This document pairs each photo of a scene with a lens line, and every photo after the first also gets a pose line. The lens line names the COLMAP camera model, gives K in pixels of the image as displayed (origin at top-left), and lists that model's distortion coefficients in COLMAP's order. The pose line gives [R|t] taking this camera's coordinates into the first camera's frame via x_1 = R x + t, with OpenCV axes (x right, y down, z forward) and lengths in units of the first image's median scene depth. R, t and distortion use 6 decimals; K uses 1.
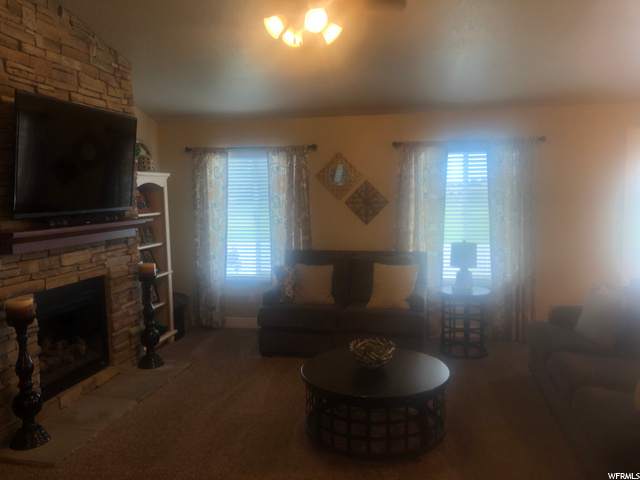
lens RADIAL K [[526.6, 0, 320.0], [0, 526.6, 240.0], [0, 0, 1]] dist [0.001316, 0.000723]
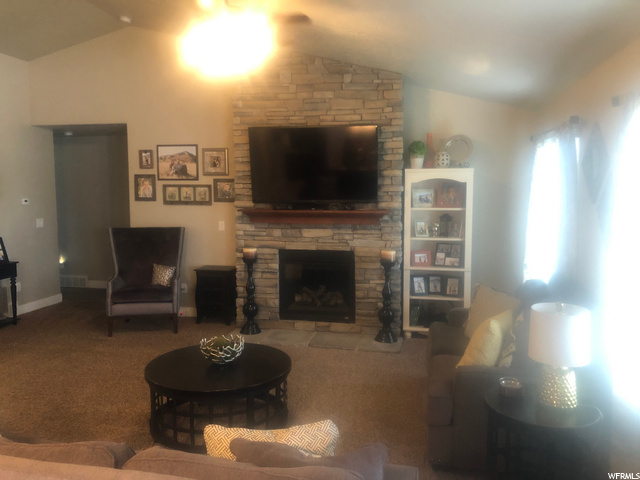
lens RADIAL K [[526.6, 0, 320.0], [0, 526.6, 240.0], [0, 0, 1]] dist [0.001316, 0.000723]
pose [[-0.011596, 0.124216, -0.992187, 0.898249], [-0.091937, 0.987919, 0.124756, -0.119662], [0.995697, 0.092666, -0.000036, 0.959559]]
